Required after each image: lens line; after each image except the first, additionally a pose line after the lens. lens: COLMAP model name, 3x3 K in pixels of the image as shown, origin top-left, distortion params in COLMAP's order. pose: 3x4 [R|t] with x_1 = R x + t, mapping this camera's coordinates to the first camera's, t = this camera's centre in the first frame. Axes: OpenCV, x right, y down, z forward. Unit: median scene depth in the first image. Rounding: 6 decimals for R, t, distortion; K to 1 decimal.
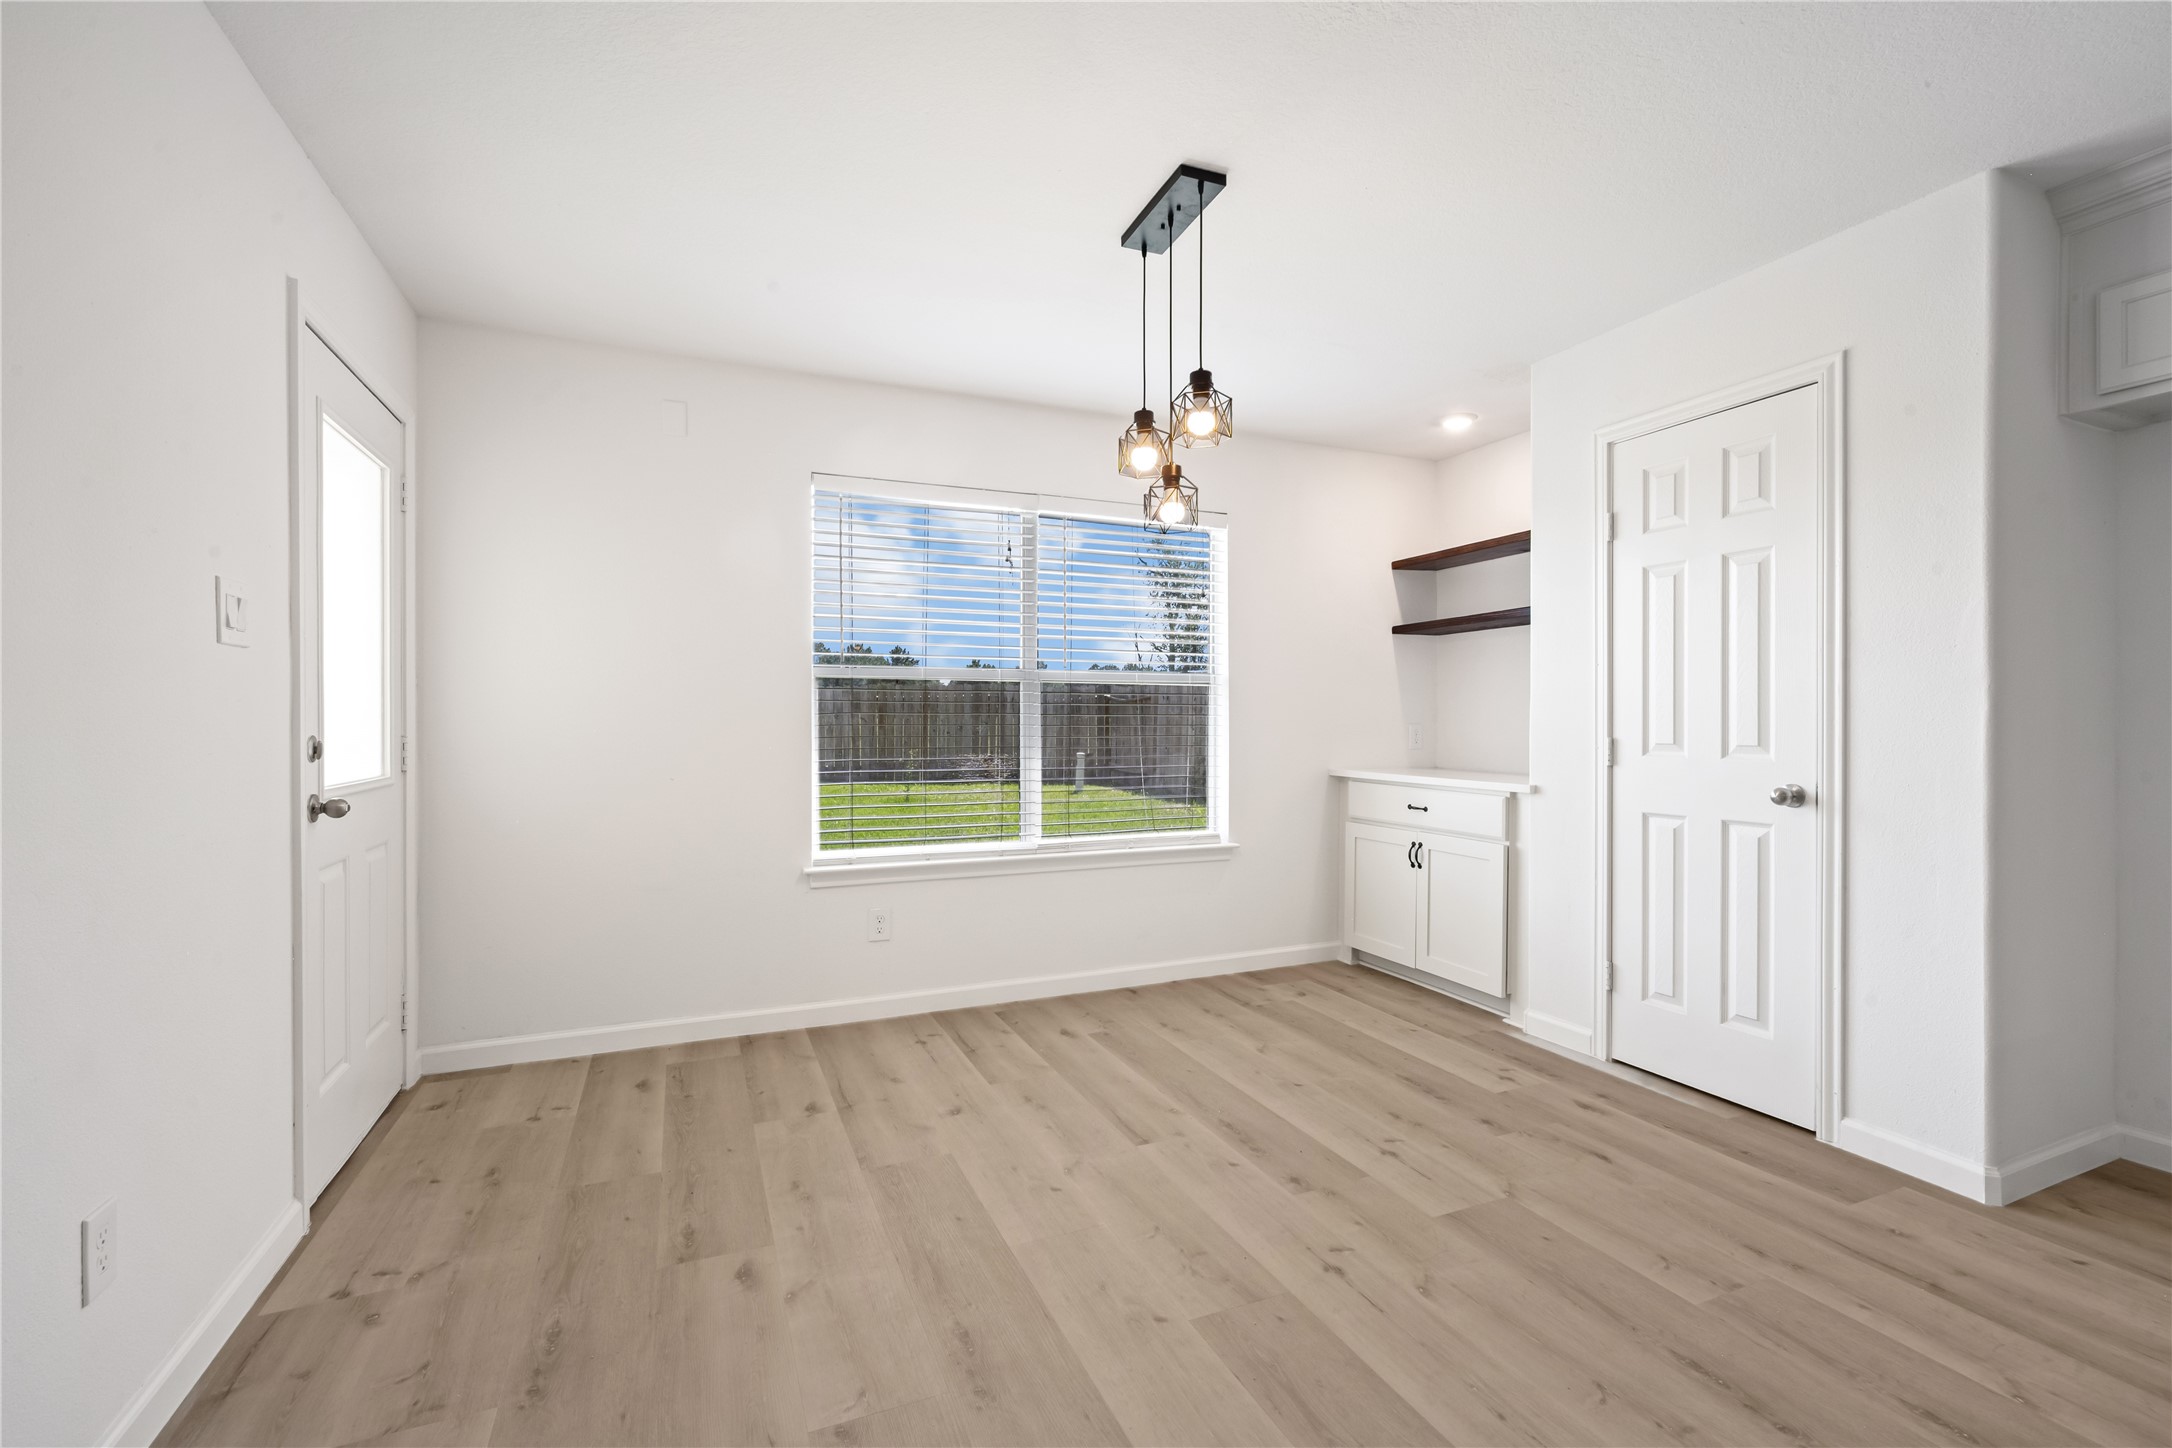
lens RADIAL K [[942.7, 0, 1101.9], [0, 942.7, 722.4], [0, 0, 1]] dist [0.005245, -0.000341]
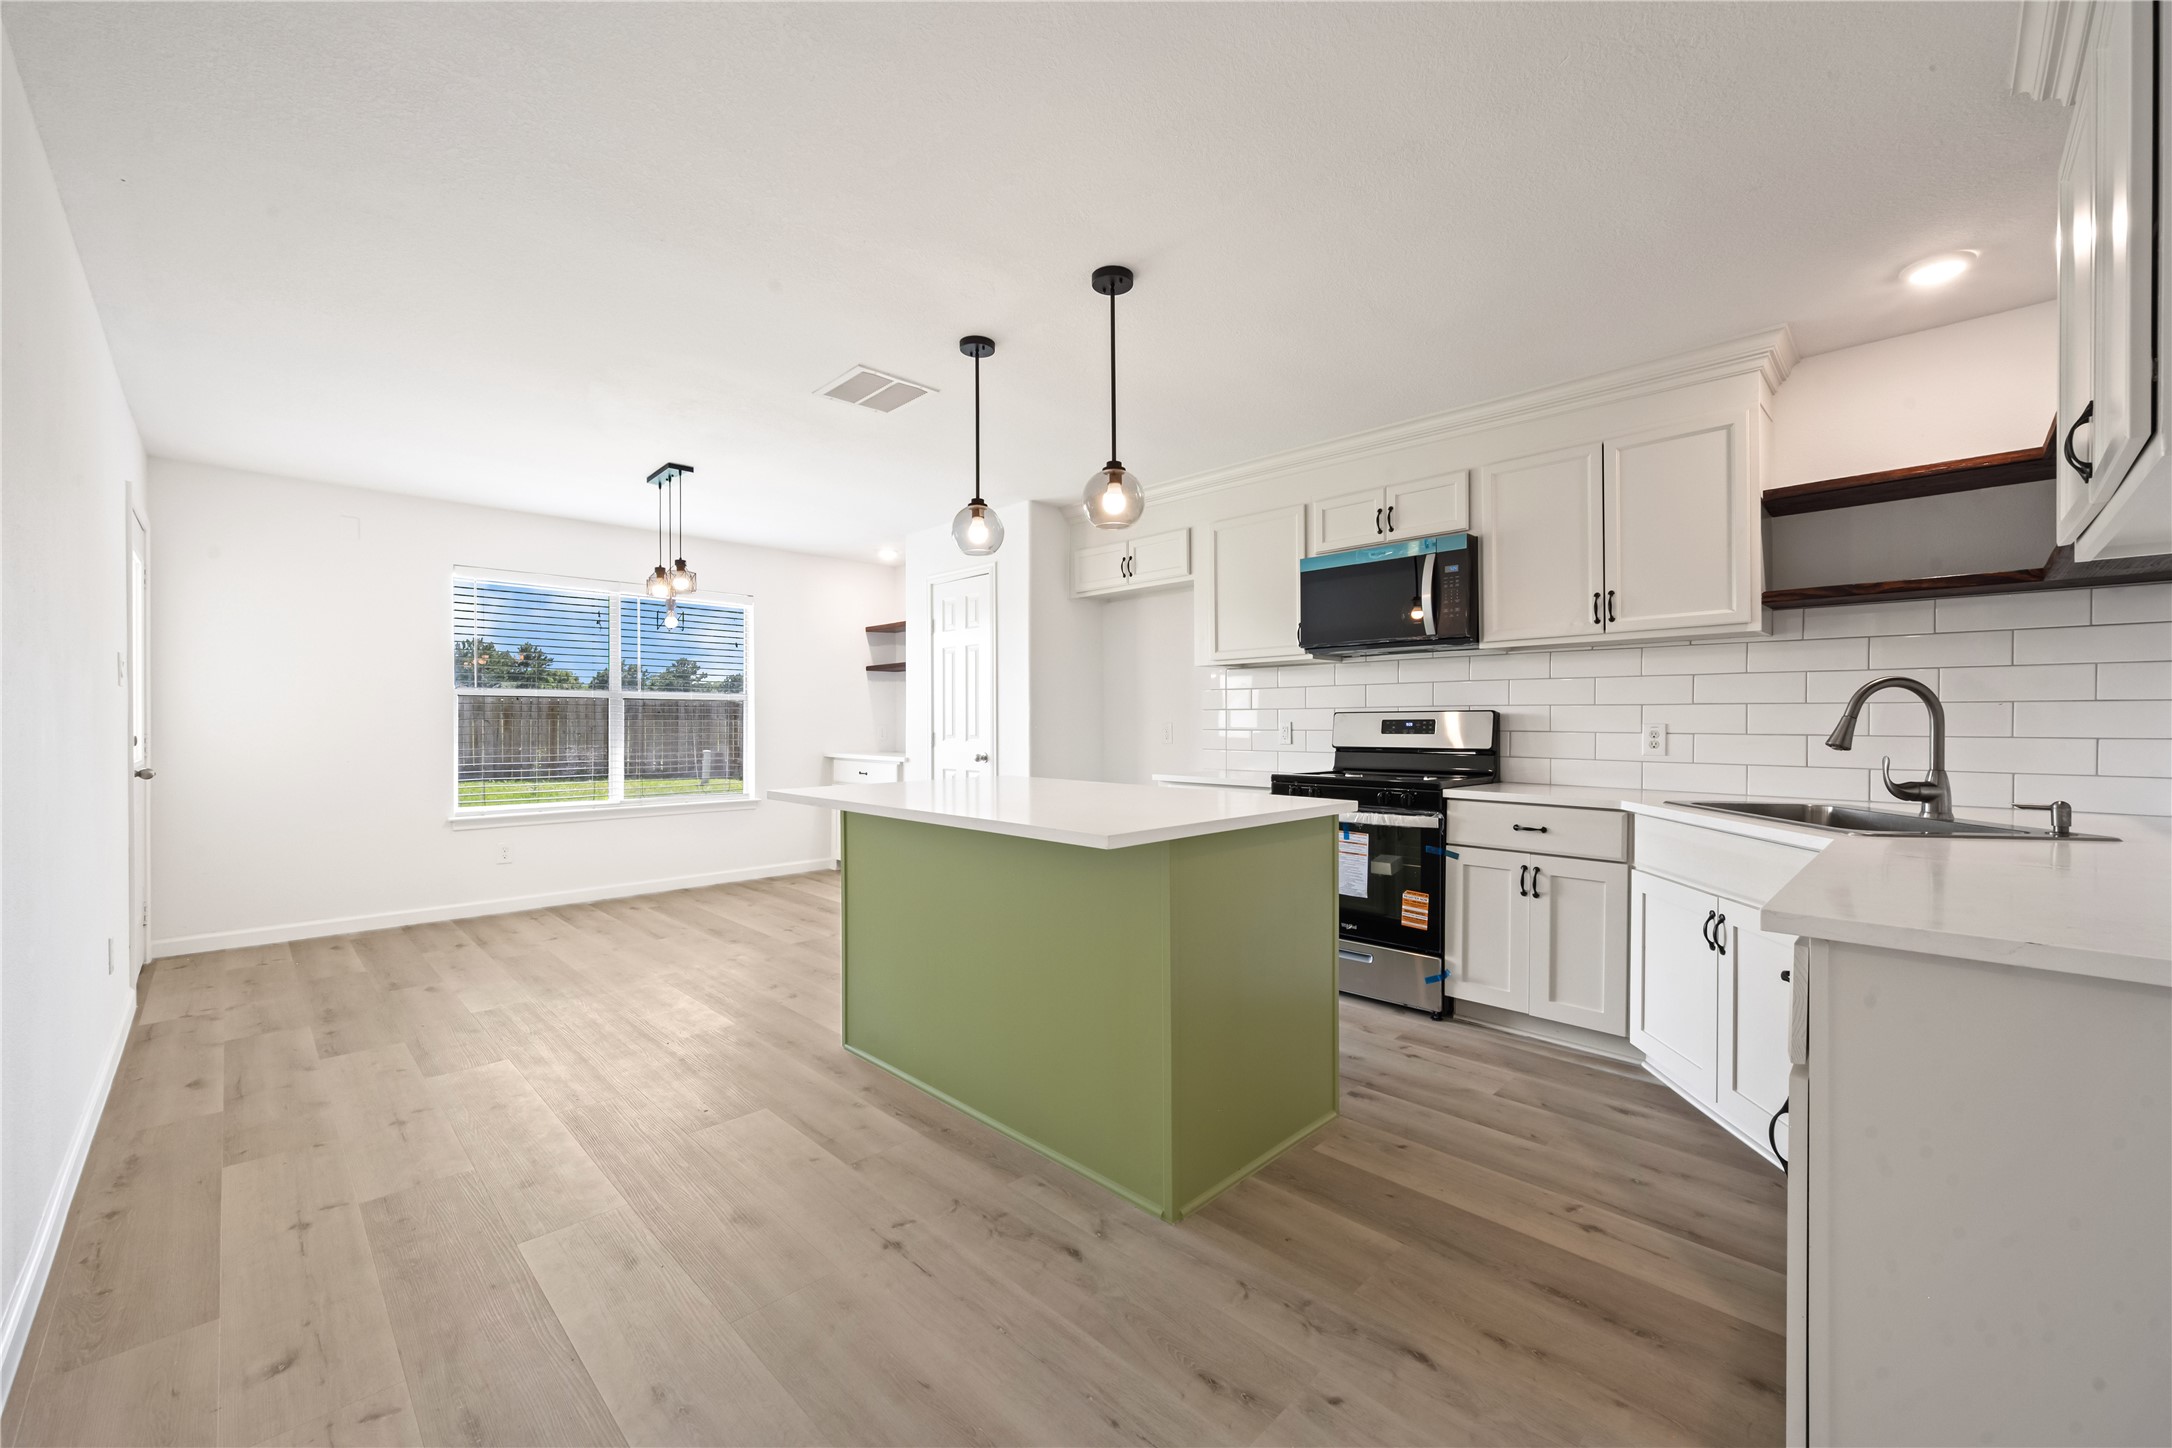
lens RADIAL K [[861.3, 0, 1080.6], [0, 861.3, 727.9], [0, 0, 1]] dist [-0.000388, 0.000864]
pose [[0.937190, -0.004122, 0.348794, 0.176341], [0.002616, 0.999985, 0.004789, -0.000187], [-0.348809, -0.003575, 0.937187, -0.734381]]
